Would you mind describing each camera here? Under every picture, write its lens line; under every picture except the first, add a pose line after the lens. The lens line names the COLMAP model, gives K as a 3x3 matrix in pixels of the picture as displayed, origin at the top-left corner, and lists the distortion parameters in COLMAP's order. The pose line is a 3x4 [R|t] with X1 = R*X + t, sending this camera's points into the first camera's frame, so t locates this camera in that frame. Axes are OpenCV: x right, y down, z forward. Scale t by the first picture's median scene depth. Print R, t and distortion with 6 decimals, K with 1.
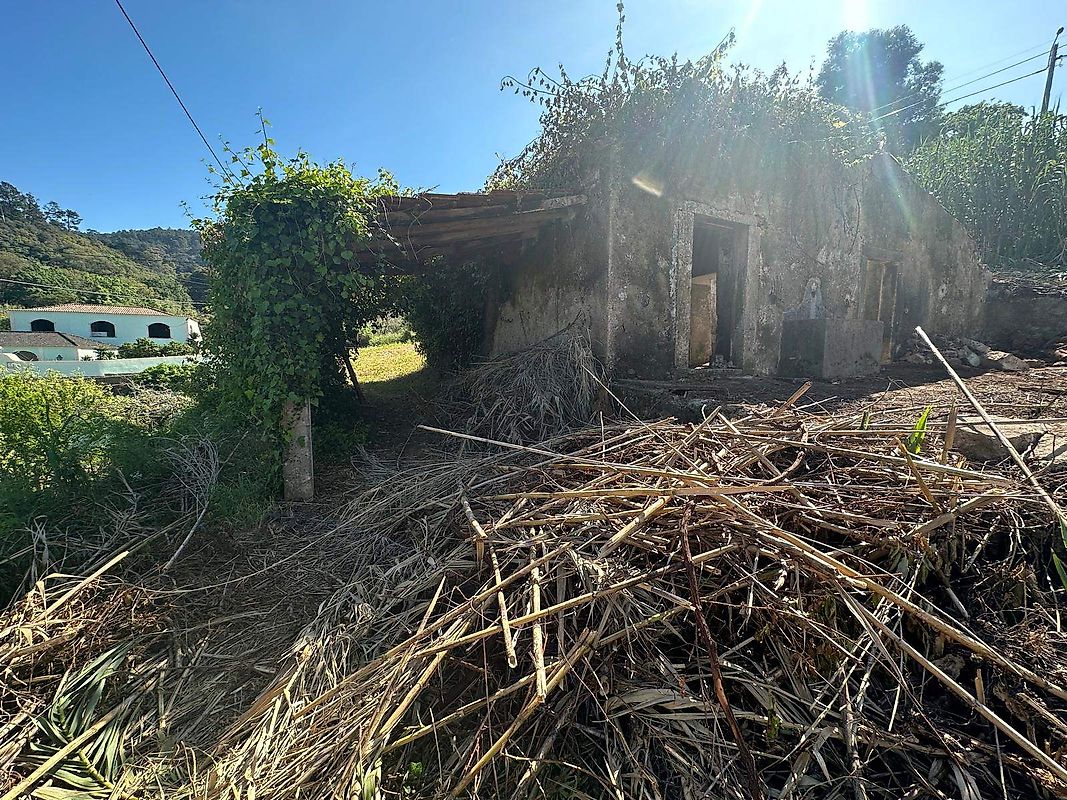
lens RADIAL K [[435.8, 0, 533.7], [0, 435.8, 400.2], [0, 0, 1]] dist [-0.001538, 0.000484]
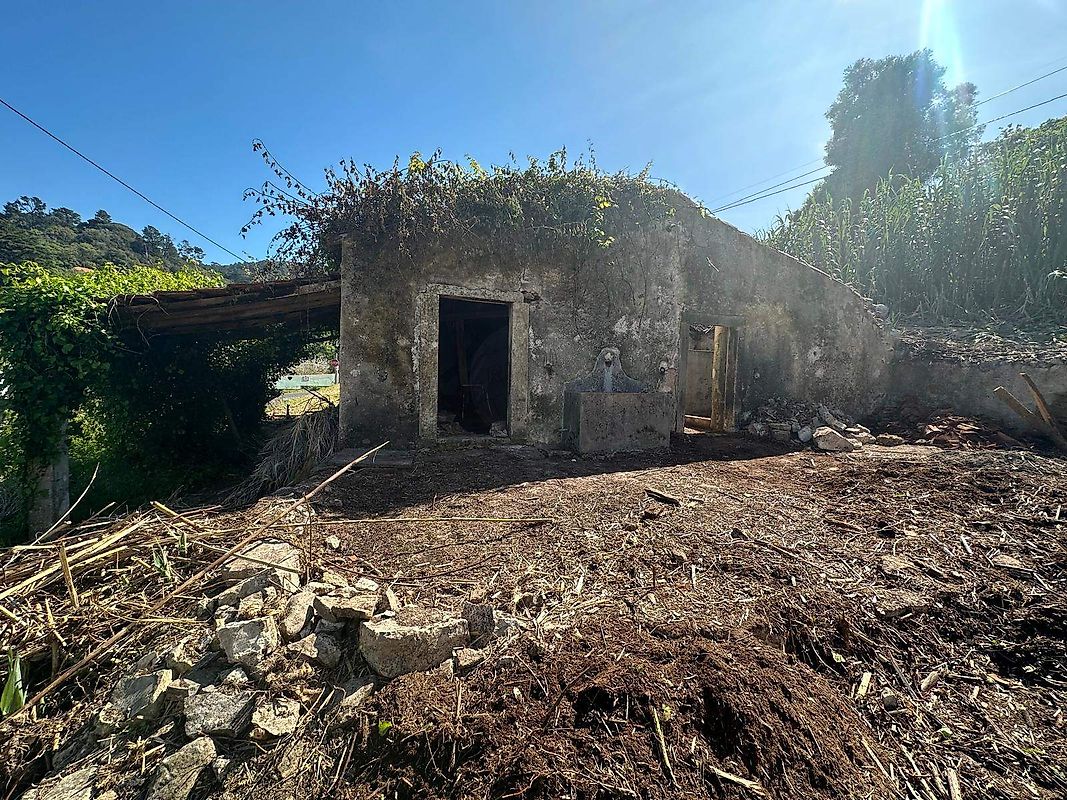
lens RADIAL K [[435.8, 0, 532.4], [0, 435.8, 398.9], [0, 0, 1]] dist [-0.001538, 0.000484]
pose [[0.987658, 0.033553, -0.152992, 0.666372], [-0.041926, 0.997775, -0.051836, -0.110551], [0.150913, 0.057611, 0.986867, -0.009765]]
